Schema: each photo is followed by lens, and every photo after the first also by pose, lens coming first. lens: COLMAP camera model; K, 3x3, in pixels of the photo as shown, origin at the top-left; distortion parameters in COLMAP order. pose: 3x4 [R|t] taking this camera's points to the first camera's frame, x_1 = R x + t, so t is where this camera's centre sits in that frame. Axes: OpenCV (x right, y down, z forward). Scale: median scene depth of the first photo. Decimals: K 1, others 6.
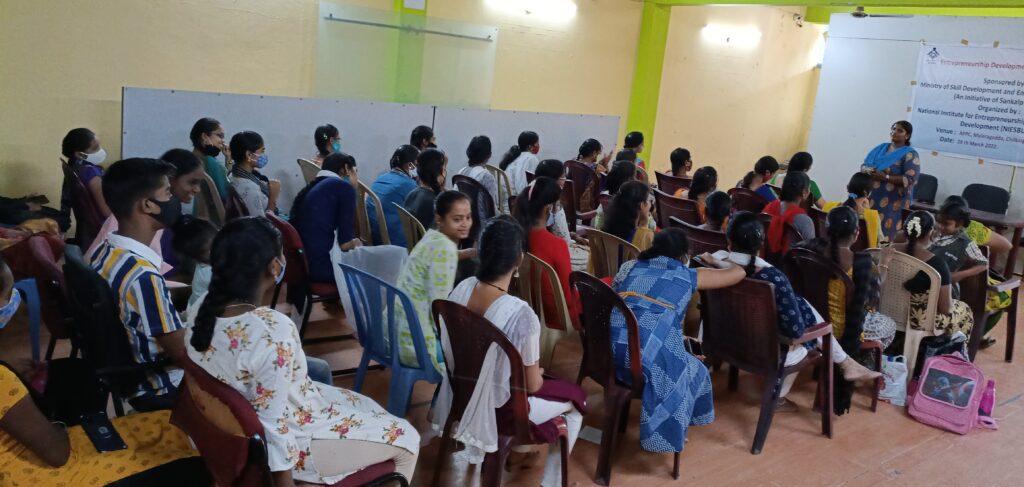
lens RADIAL K [[757.1, 0, 508.8], [0, 757.1, 196.1], [0, 0, 1]] dist [0.054117, -0.045236]
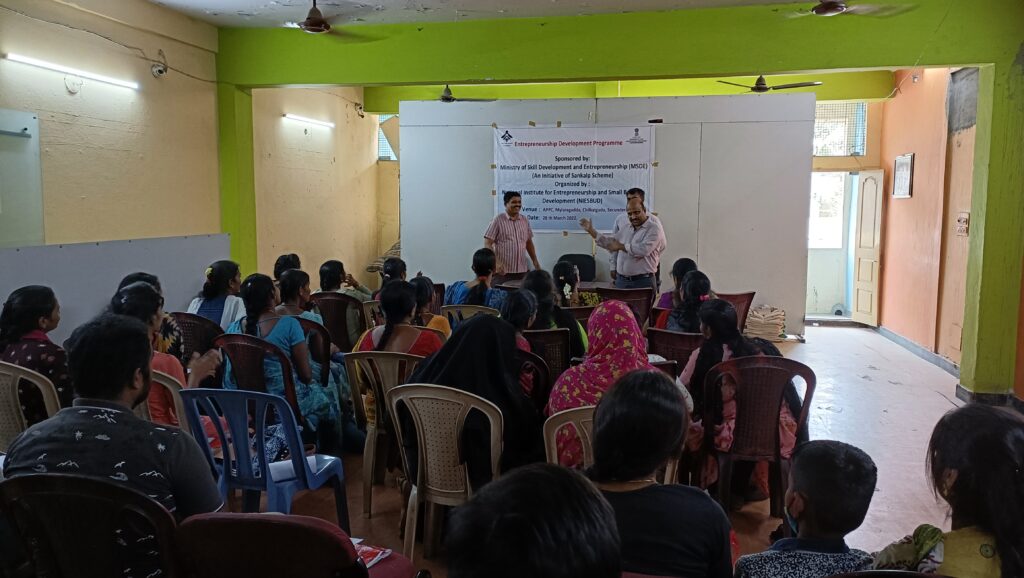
lens RADIAL K [[757.0, 0, 514.0], [0, 757.0, 285.1], [0, 0, 1]] dist [0.082010, -0.070497]
pose [[0.763330, -0.169597, 0.623350, -0.113673], [0.184440, 0.981975, 0.041311, -0.031850], [-0.619120, 0.083437, 0.780851, 0.226995]]
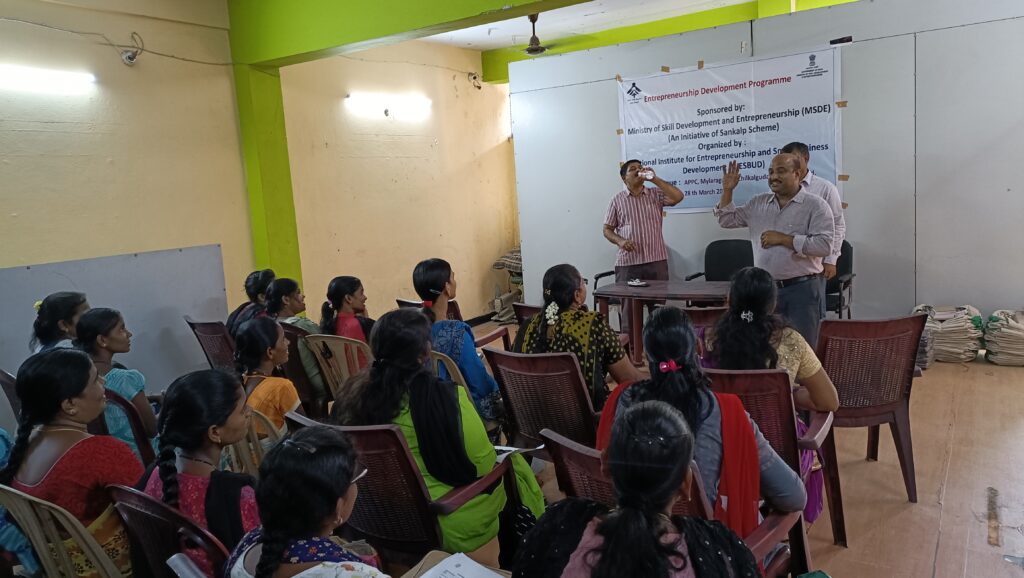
lens RADIAL K [[757.0, 0, 506.3], [0, 757.0, 294.0], [0, 0, 1]] dist [0.082010, -0.070497]
pose [[0.931427, -0.213256, 0.294900, 0.163098], [0.221247, 0.975197, 0.006413, -0.016068], [-0.288953, 0.059272, 0.955507, 0.316080]]
